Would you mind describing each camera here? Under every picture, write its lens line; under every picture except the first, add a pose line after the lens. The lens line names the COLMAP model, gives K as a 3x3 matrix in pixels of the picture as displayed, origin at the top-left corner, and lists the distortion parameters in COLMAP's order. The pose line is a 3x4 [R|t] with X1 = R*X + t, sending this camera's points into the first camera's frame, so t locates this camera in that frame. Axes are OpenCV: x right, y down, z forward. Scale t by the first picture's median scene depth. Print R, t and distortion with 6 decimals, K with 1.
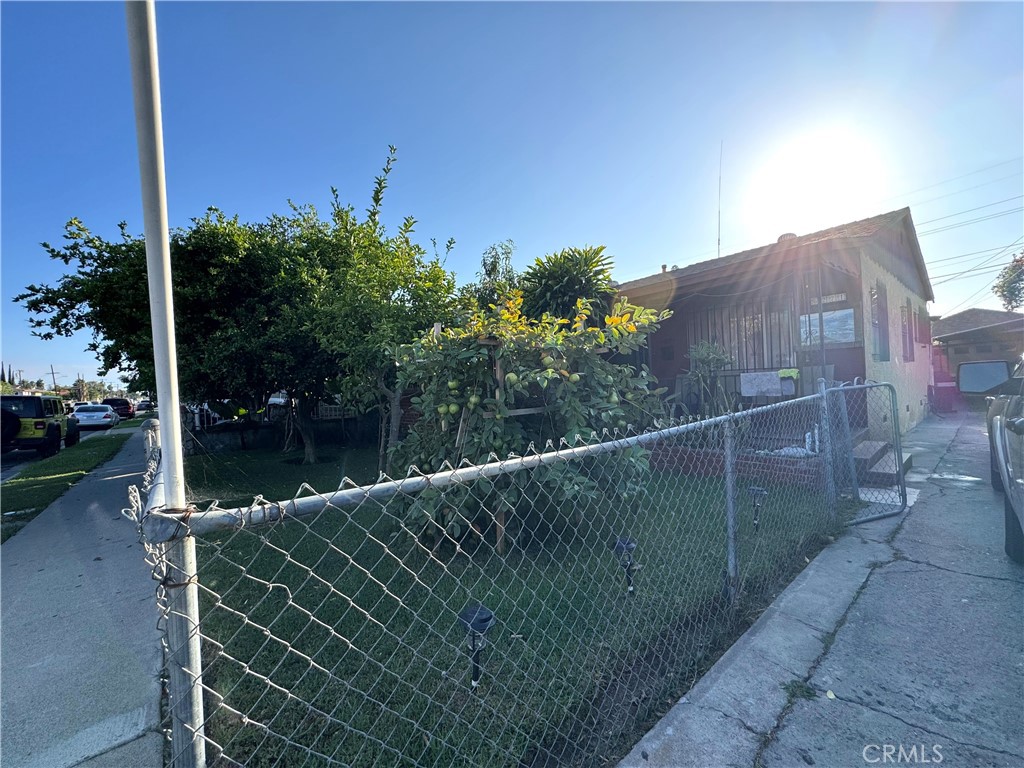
lens RADIAL K [[409.7, 0, 510.9], [0, 409.7, 383.1], [0, 0, 1]] dist [0.001717, 0.000089]
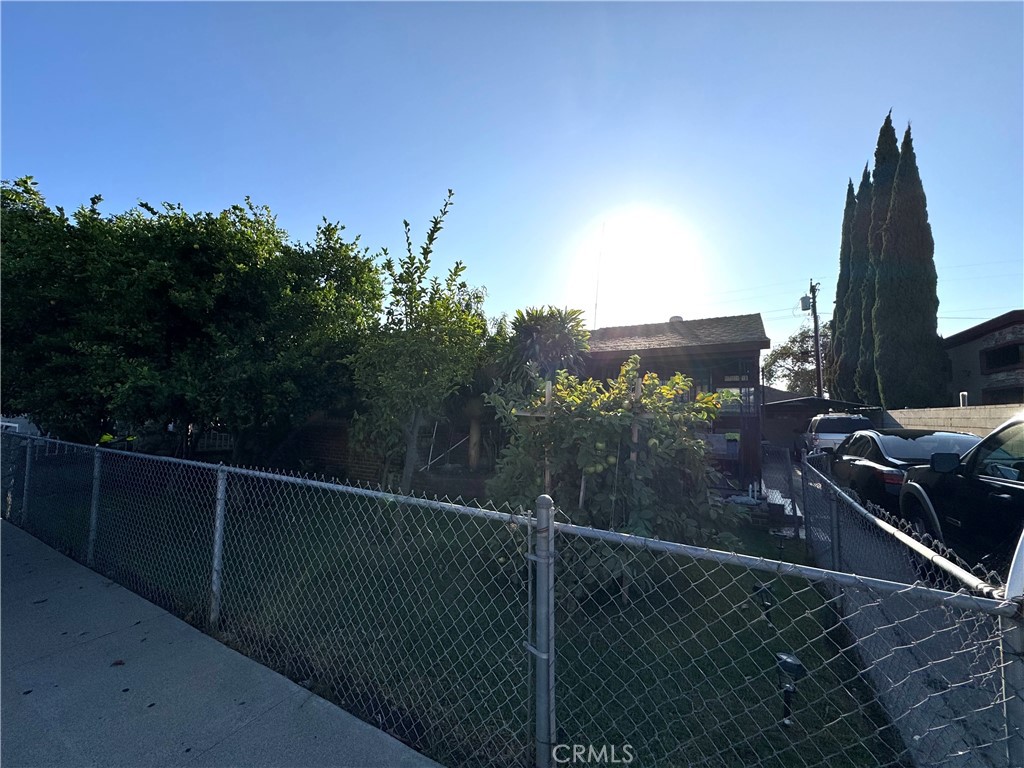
lens RADIAL K [[409.7, 0, 512.1], [0, 409.7, 382.6], [0, 0, 1]] dist [0.001717, 0.000089]
pose [[0.933764, 0.095726, 0.344849, -0.426745], [-0.067867, 0.993443, -0.092002, -0.026544], [-0.351395, 0.062504, 0.934139, 0.035481]]
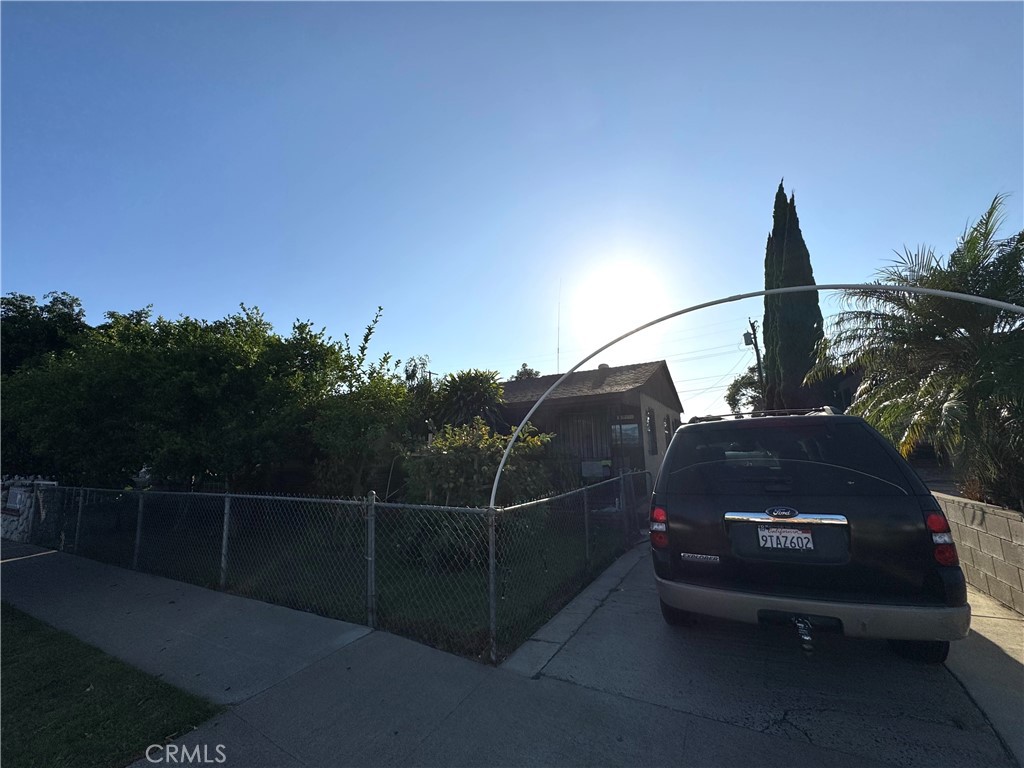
lens RADIAL K [[409.7, 0, 511.5], [0, 409.7, 380.9], [0, 0, 1]] dist [0.001717, 0.000089]
pose [[0.931582, 0.084963, 0.353463, -0.330382], [-0.018386, 0.982072, -0.187607, -0.032784], [-0.363066, 0.168273, 0.916443, -0.487927]]
